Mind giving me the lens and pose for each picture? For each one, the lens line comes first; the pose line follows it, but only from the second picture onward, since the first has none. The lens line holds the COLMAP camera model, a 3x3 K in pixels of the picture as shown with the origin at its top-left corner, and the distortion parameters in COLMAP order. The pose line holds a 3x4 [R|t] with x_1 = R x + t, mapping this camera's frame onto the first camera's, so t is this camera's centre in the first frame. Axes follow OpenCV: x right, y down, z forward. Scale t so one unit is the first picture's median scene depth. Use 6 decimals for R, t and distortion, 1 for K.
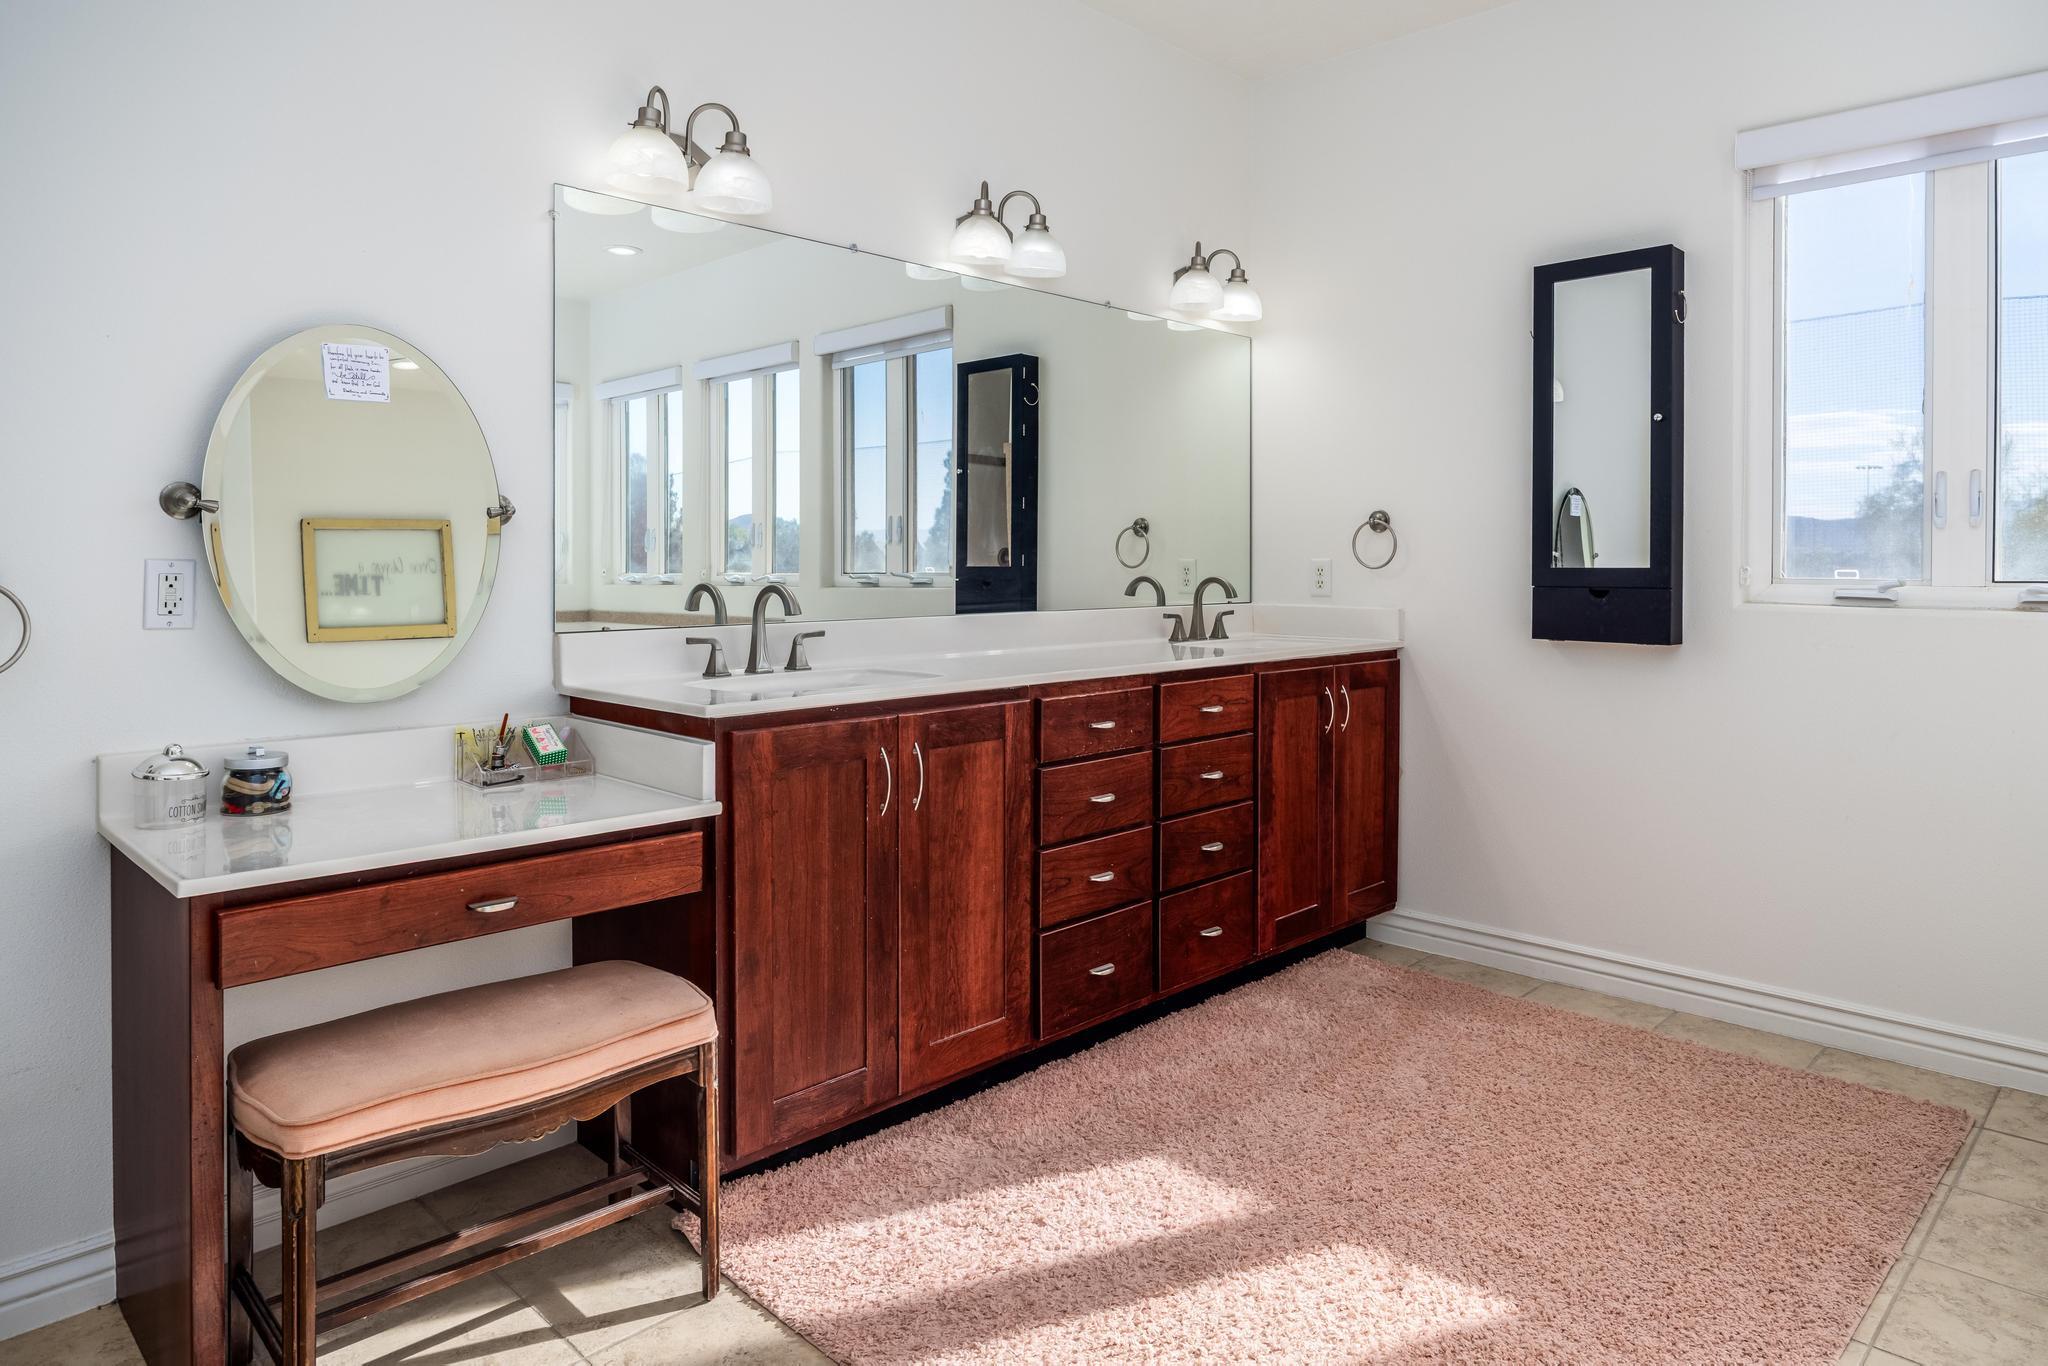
lens RADIAL K [[1262.2, 0, 990.1], [0, 1262.2, 571.0], [0, 0, 1]] dist [-0.004378, -0.000485]
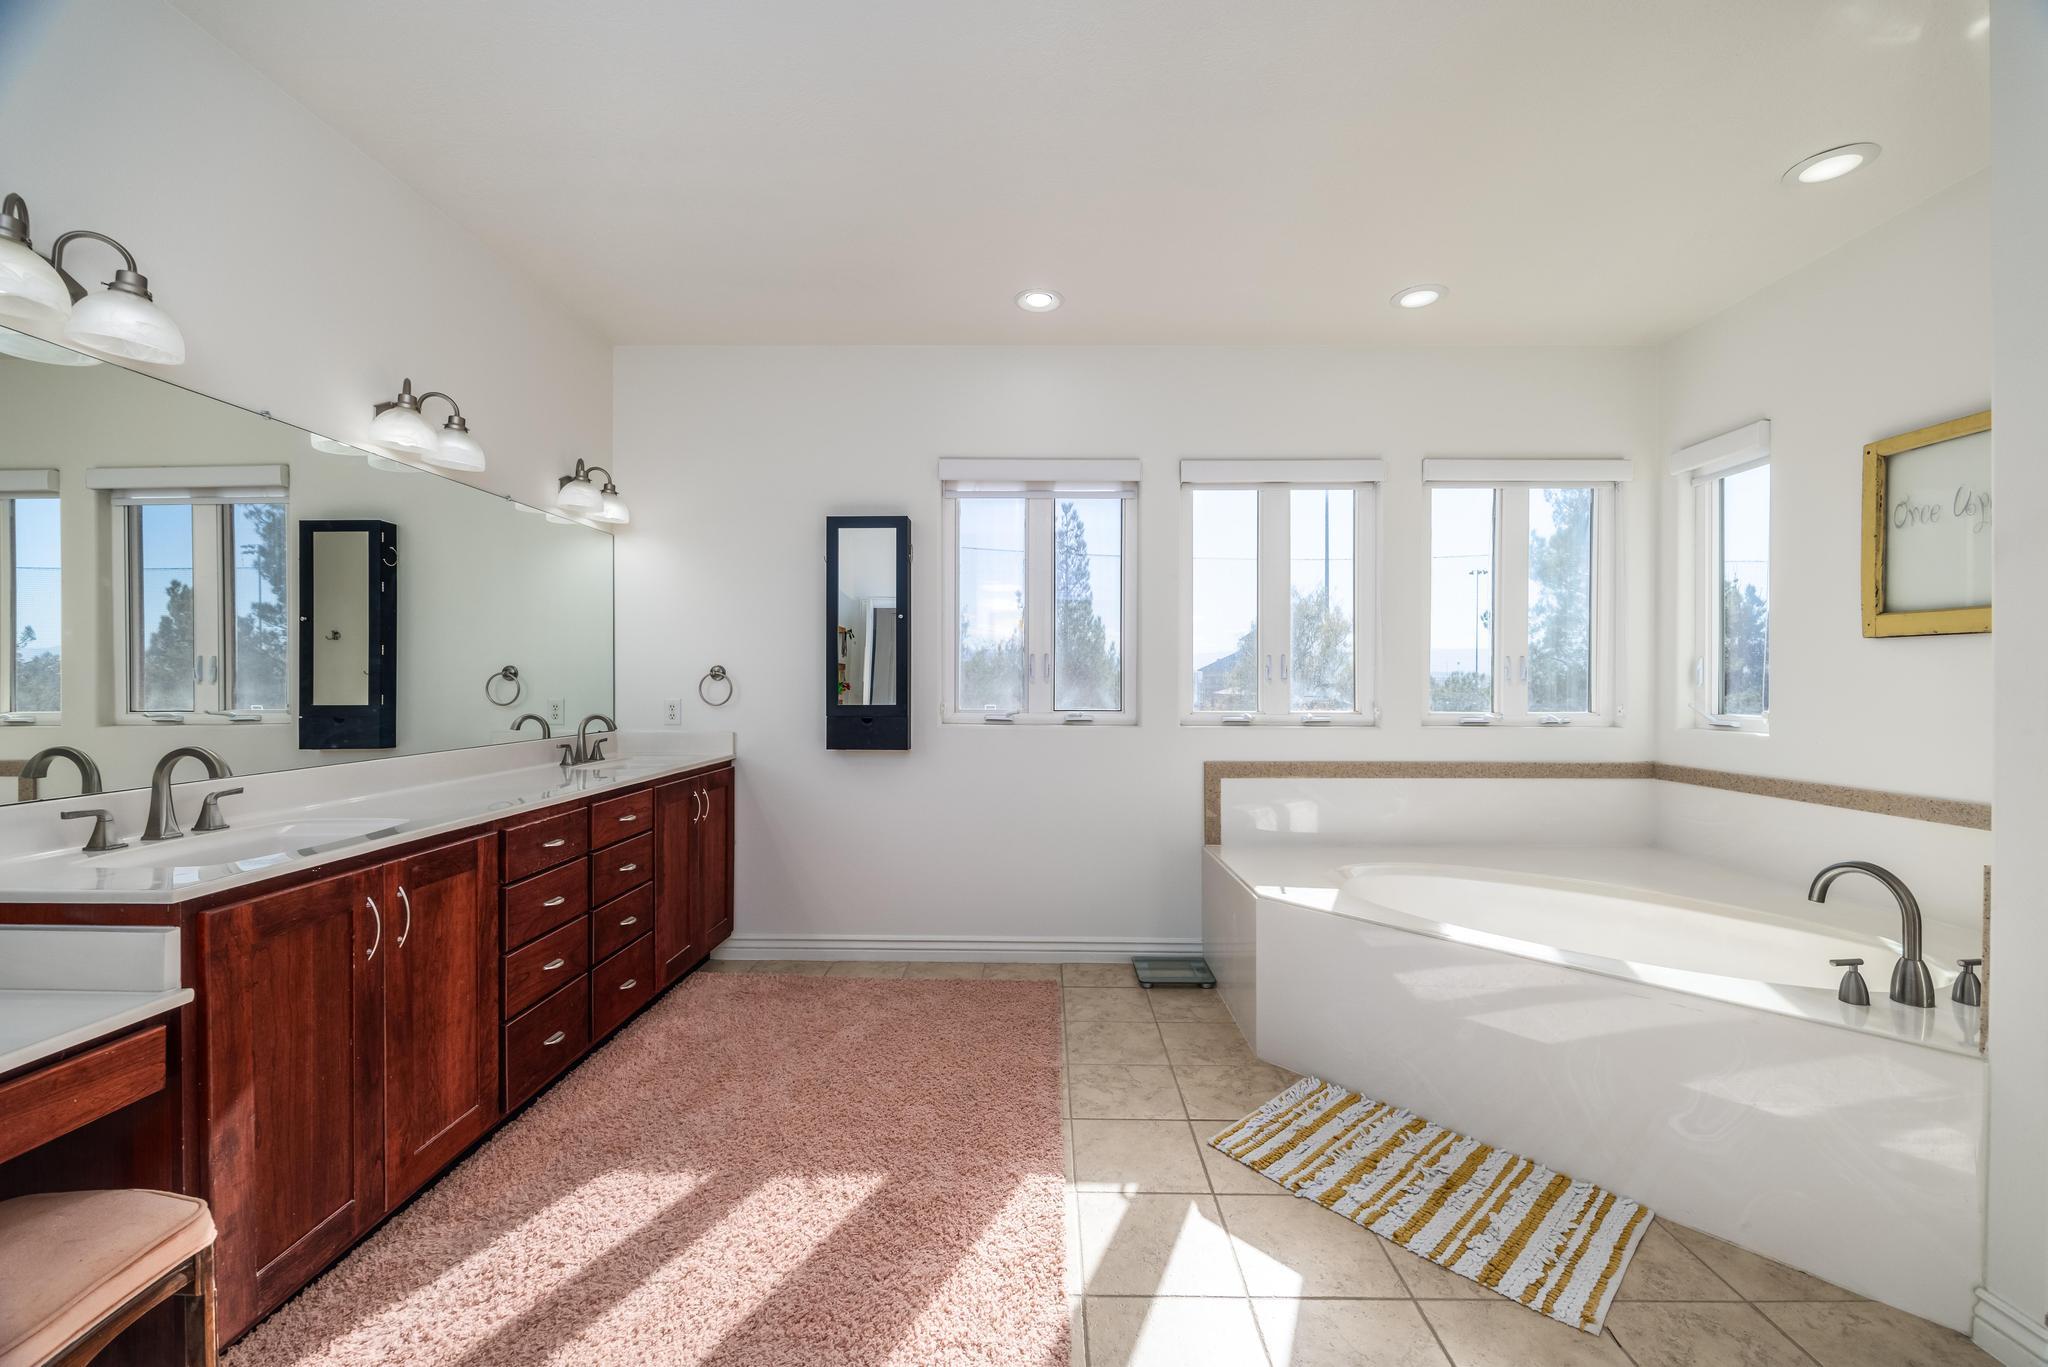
lens RADIAL K [[833.1, 0, 1024.4], [0, 833.1, 687.3], [0, 0, 1]] dist [-0.003529, 0.001038]
pose [[0.718518, -0.007674, 0.695466, -0.145333], [0.007907, 0.999965, 0.002865, -0.030756], [-0.695463, 0.003441, 0.718554, 0.081185]]
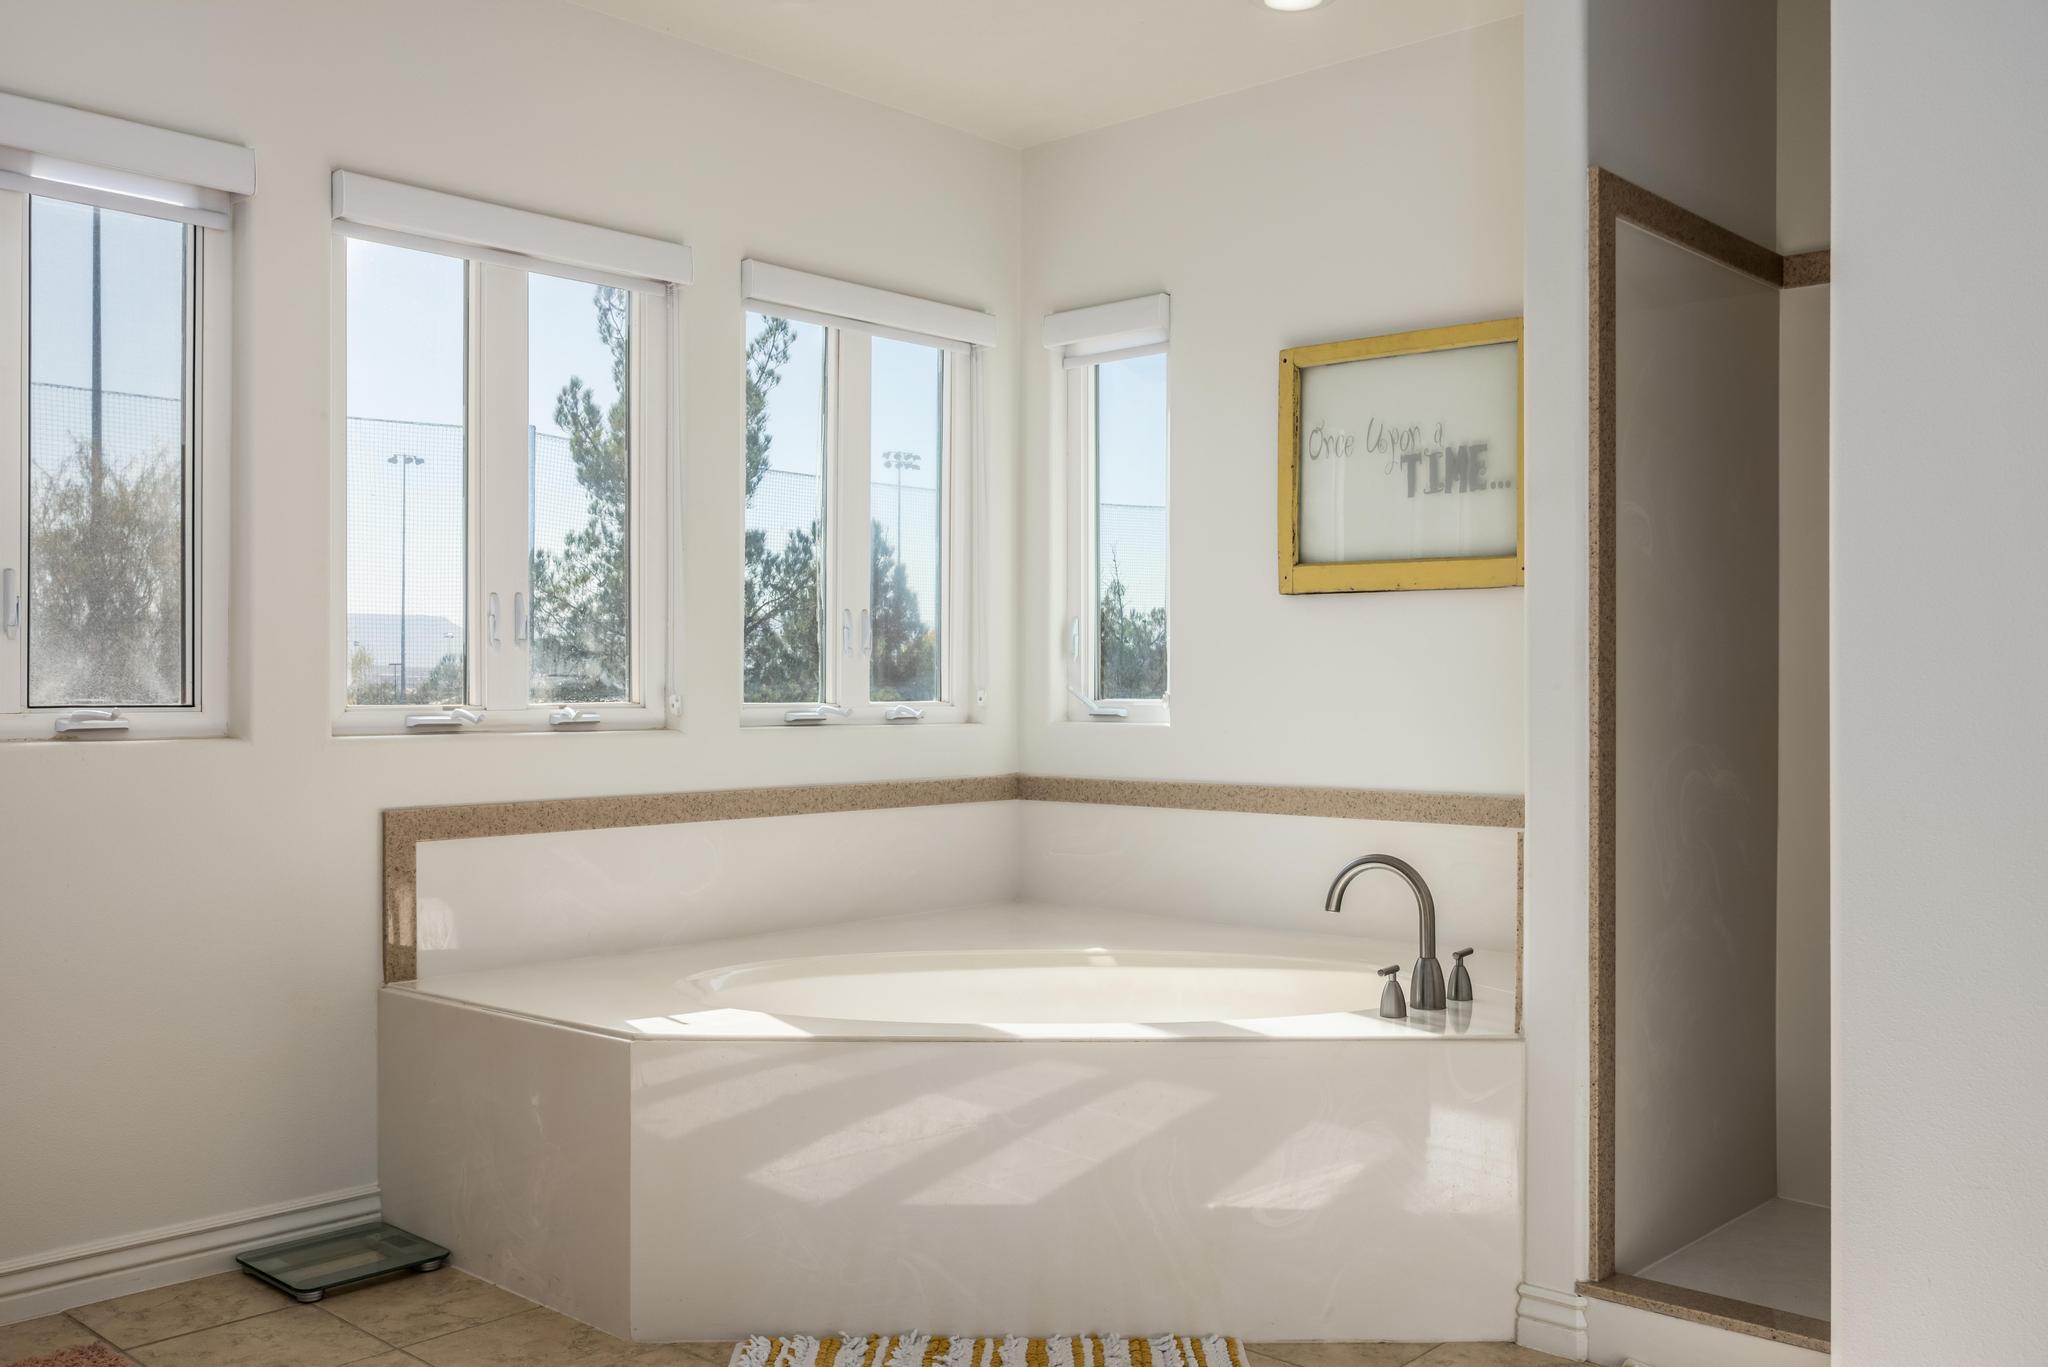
lens RADIAL K [[1844.2, 0, 1036.0], [0, 1844.2, 689.5], [0, 0, 1]] dist [-0.010899, 0.019246]
pose [[-0.062910, -0.004831, 0.998008, -0.421322], [0.008121, 0.999953, 0.005353, -0.003555], [-0.997986, 0.008442, -0.062867, 0.398734]]
